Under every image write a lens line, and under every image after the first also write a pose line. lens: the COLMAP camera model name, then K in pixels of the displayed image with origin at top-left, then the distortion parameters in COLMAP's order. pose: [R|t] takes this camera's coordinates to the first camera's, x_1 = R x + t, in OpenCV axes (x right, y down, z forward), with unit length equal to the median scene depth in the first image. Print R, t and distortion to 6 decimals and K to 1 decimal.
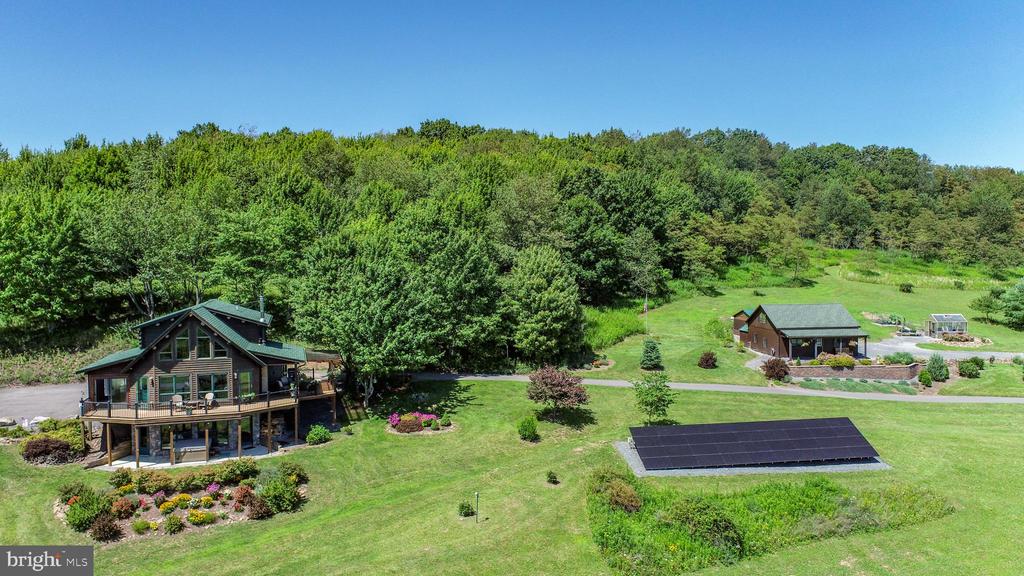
lens RADIAL K [[691.9, 0, 512.0], [0, 691.9, 290.5], [0, 0, 1]] dist [-0.011466, 0.002295]
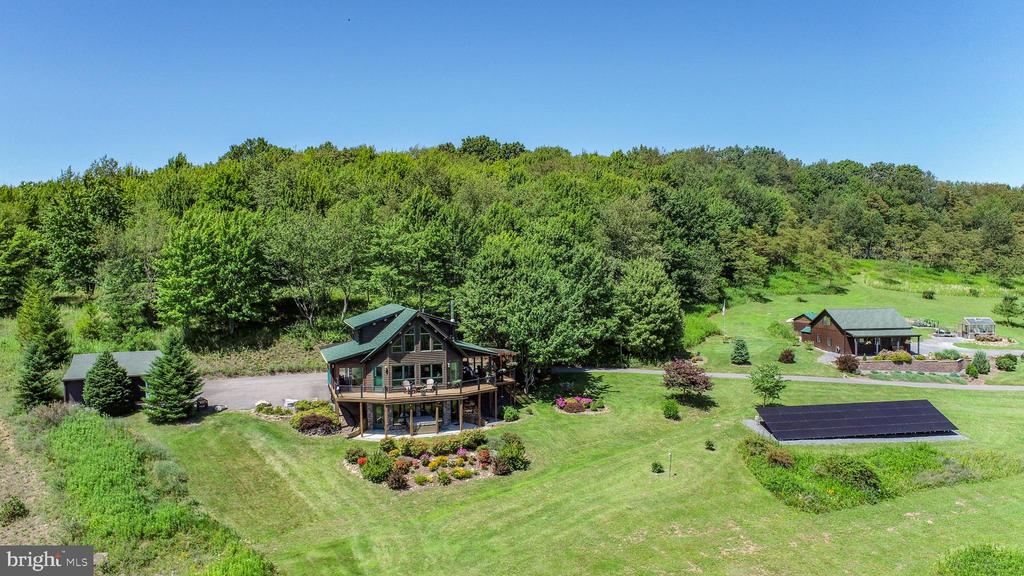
lens RADIAL K [[691.1, 0, 515.6], [0, 691.1, 290.3], [0, 0, 1]] dist [-0.007246, 0.002477]
pose [[0.999597, 0.000282, 0.028394, -0.210568], [0.000053, 0.999930, -0.011809, 0.003235], [-0.028395, 0.011806, 0.999527, -0.154206]]
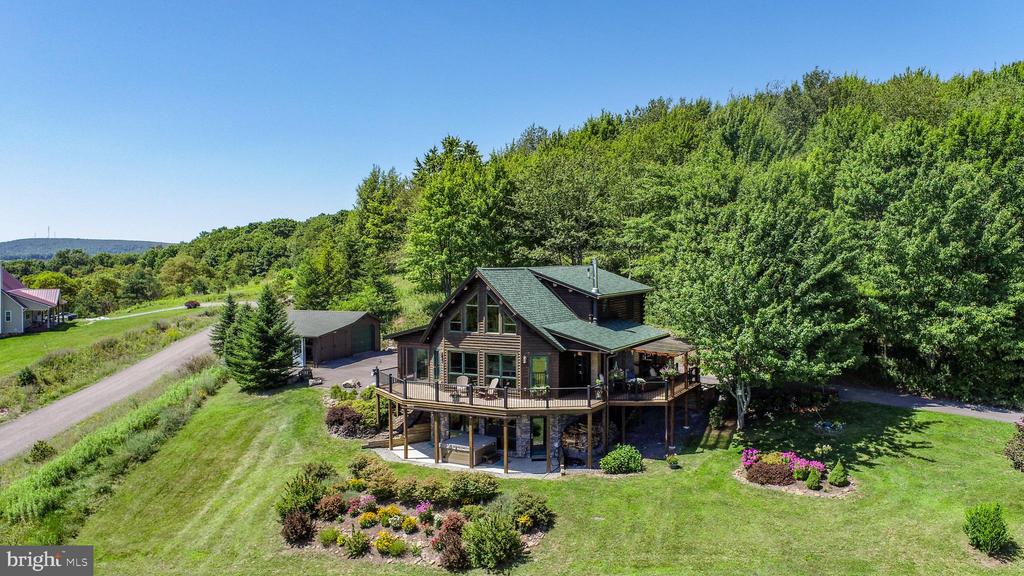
lens RADIAL K [[725.7, 0, 590.0], [0, 725.7, 267.8], [0, 0, 1]] dist [-0.007981, -0.000093]
pose [[0.733339, 0.014921, -0.679700, 0.121884], [-0.029649, 0.999510, -0.010048, 0.019885], [0.679217, 0.027521, 0.733421, 0.311504]]
